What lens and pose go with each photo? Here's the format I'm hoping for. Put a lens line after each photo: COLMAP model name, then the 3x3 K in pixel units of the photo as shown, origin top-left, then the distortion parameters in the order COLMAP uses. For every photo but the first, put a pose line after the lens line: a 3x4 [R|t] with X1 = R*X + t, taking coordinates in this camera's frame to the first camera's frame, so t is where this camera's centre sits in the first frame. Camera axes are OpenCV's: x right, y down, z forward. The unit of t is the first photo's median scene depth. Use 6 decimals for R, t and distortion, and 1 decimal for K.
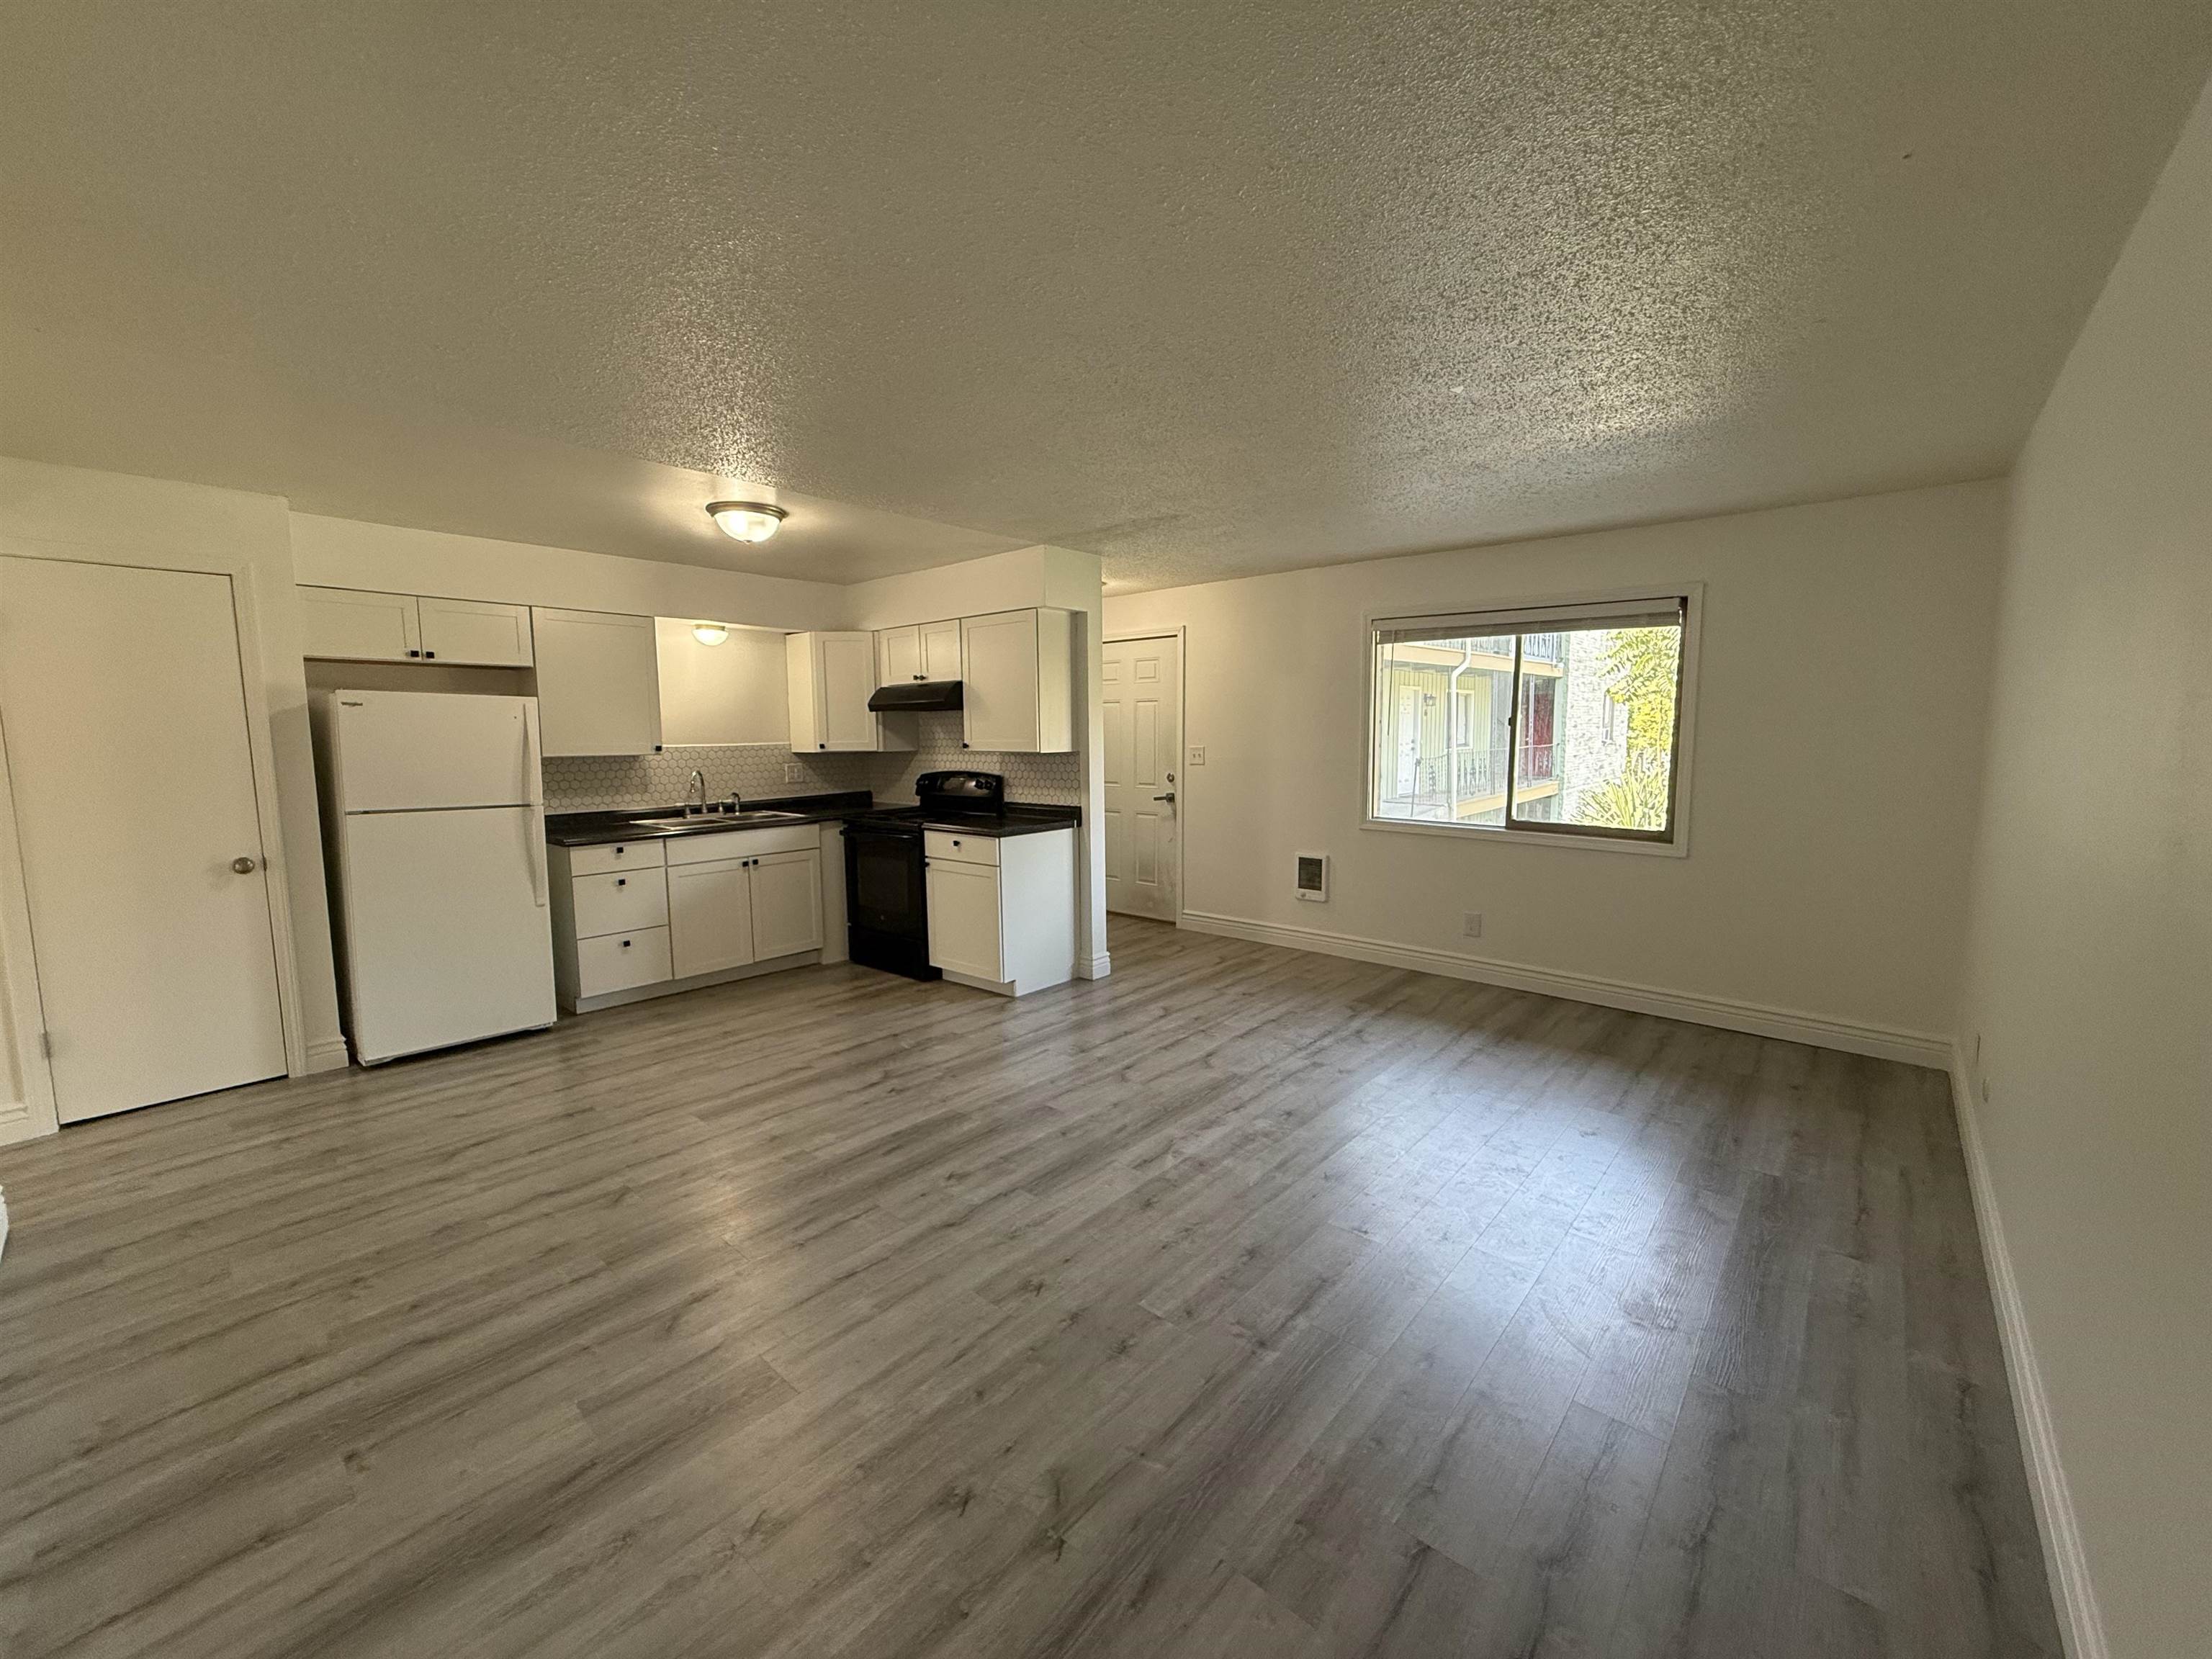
lens RADIAL K [[880.9, 0, 1100.5], [0, 880.9, 829.7], [0, 0, 1]] dist [-0.002054, 0.001277]
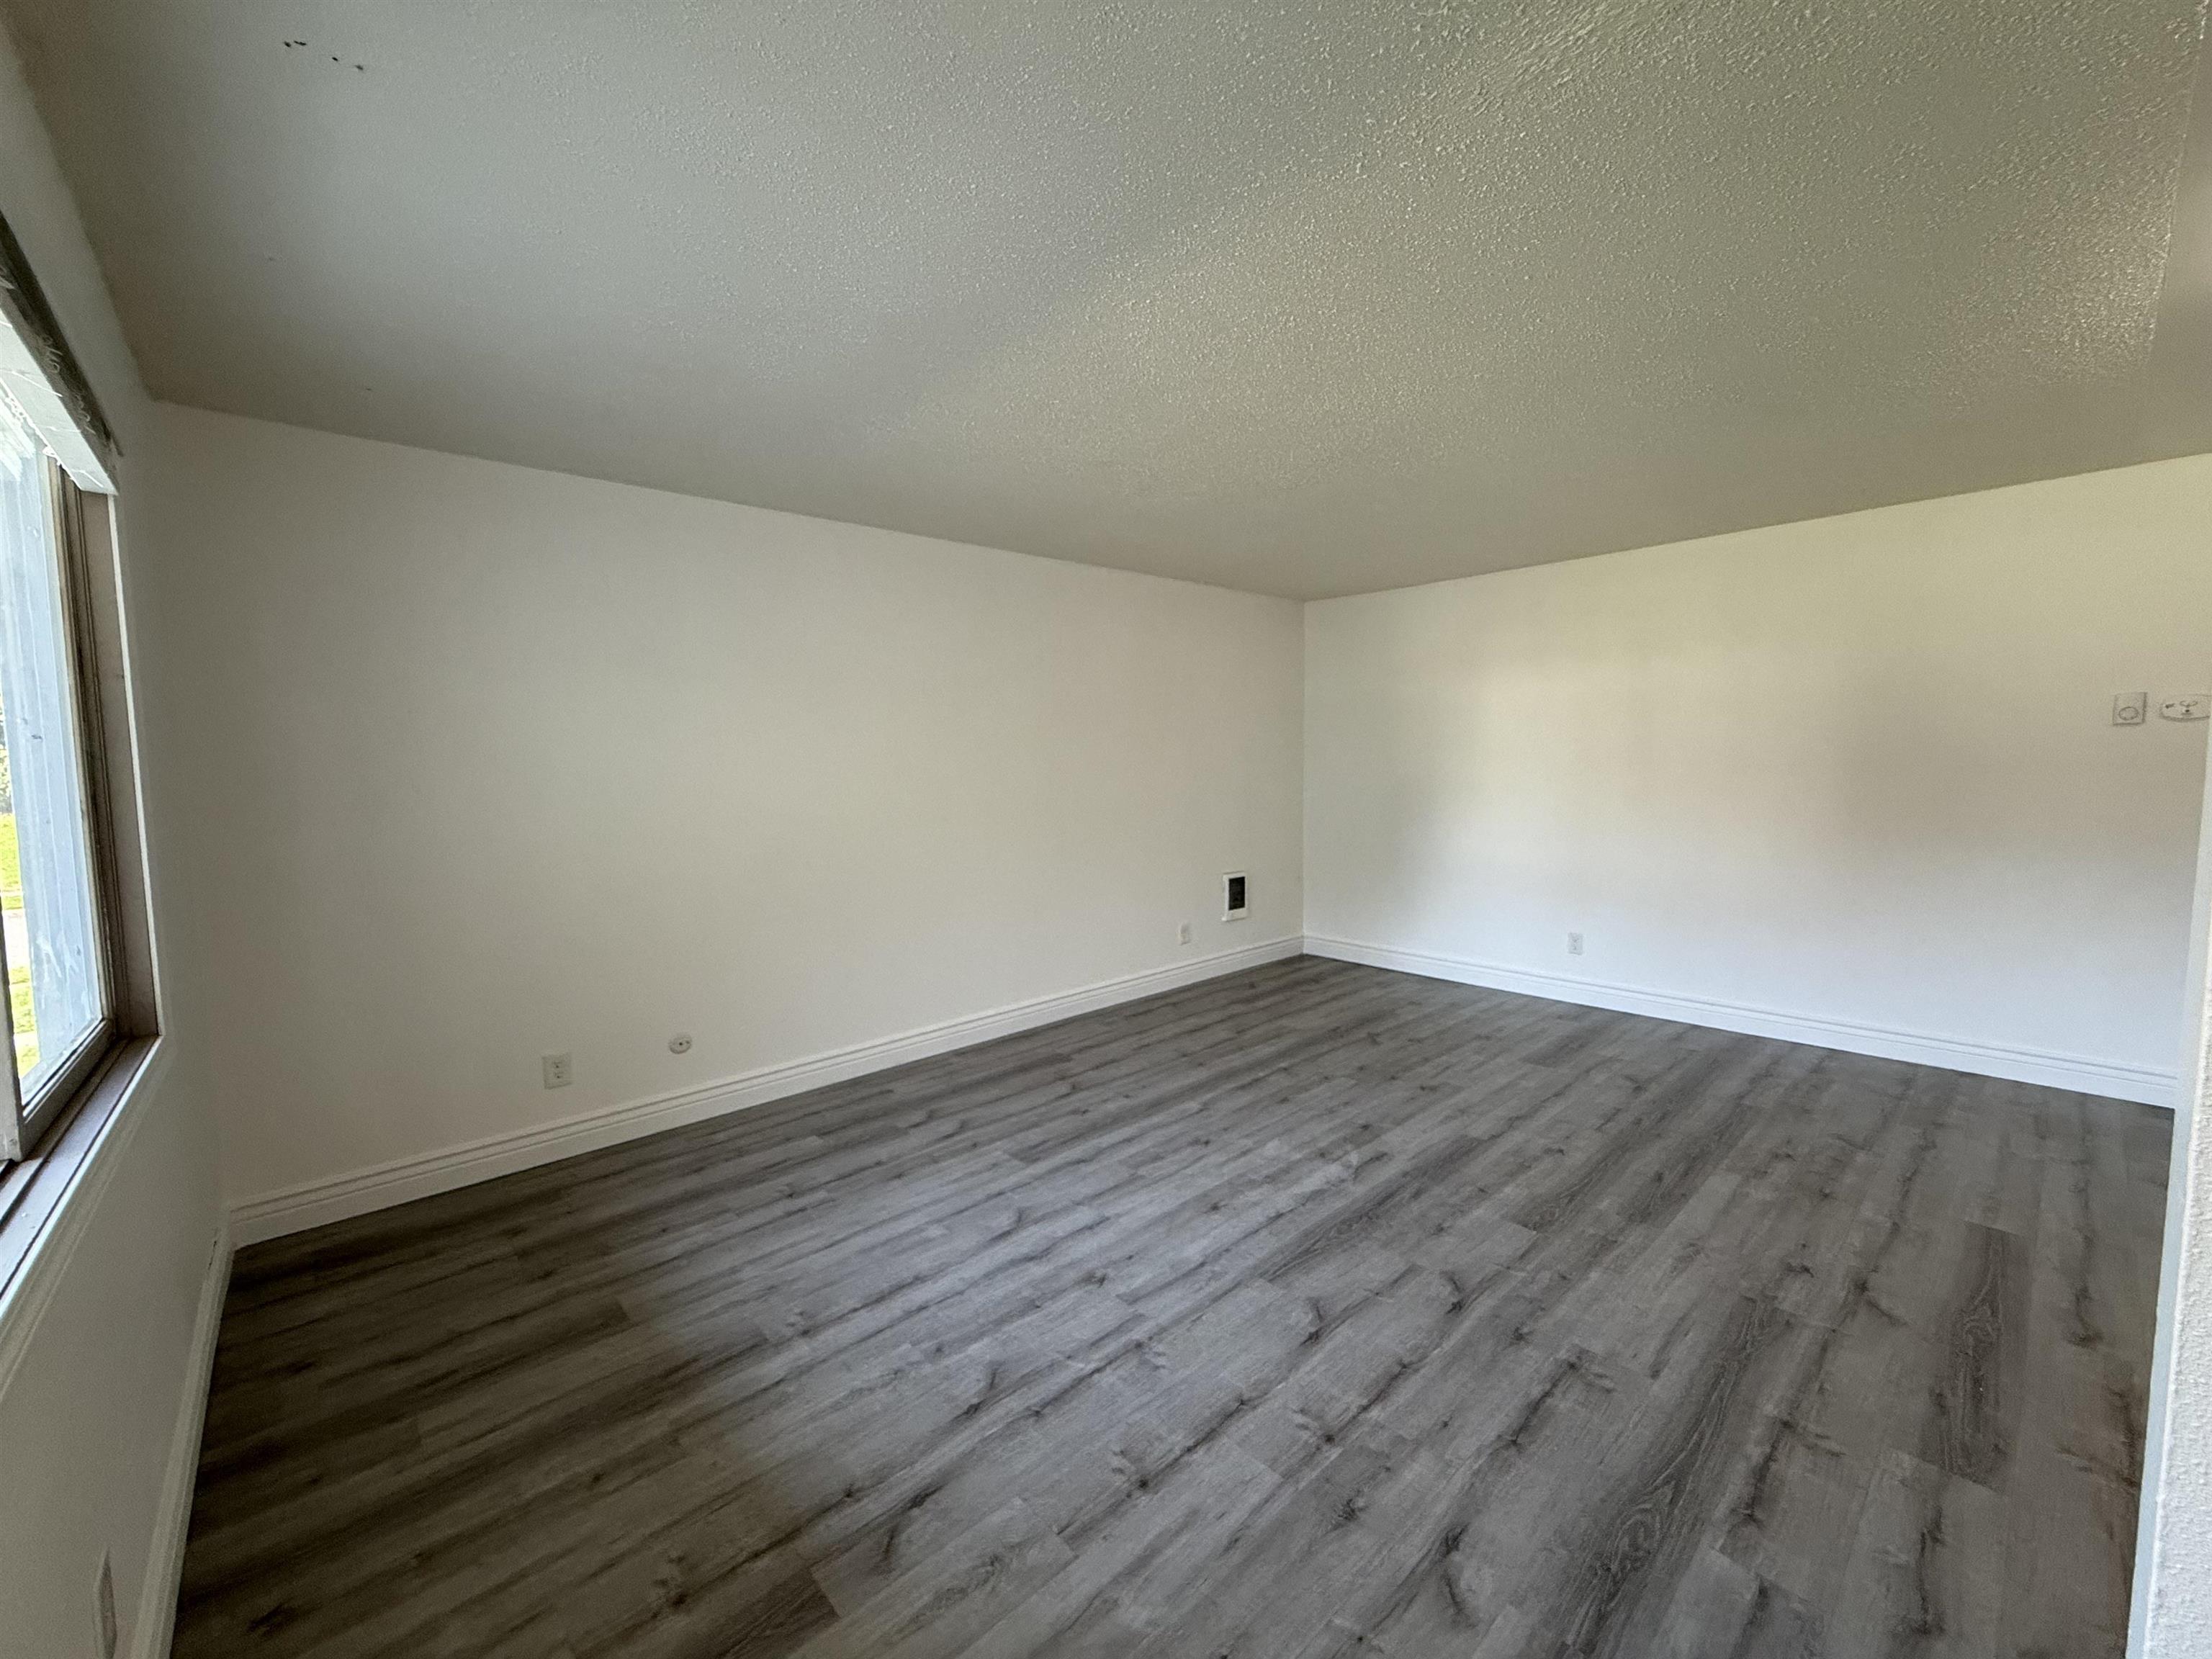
lens RADIAL K [[880.9, 0, 1102.6], [0, 880.9, 822.8], [0, 0, 1]] dist [-0.002054, 0.001277]
pose [[-0.993323, 0.015787, 0.114278, 0.158398], [0.036056, 0.983452, 0.177543, -0.130399], [-0.109584, 0.180478, -0.977455, 1.264434]]
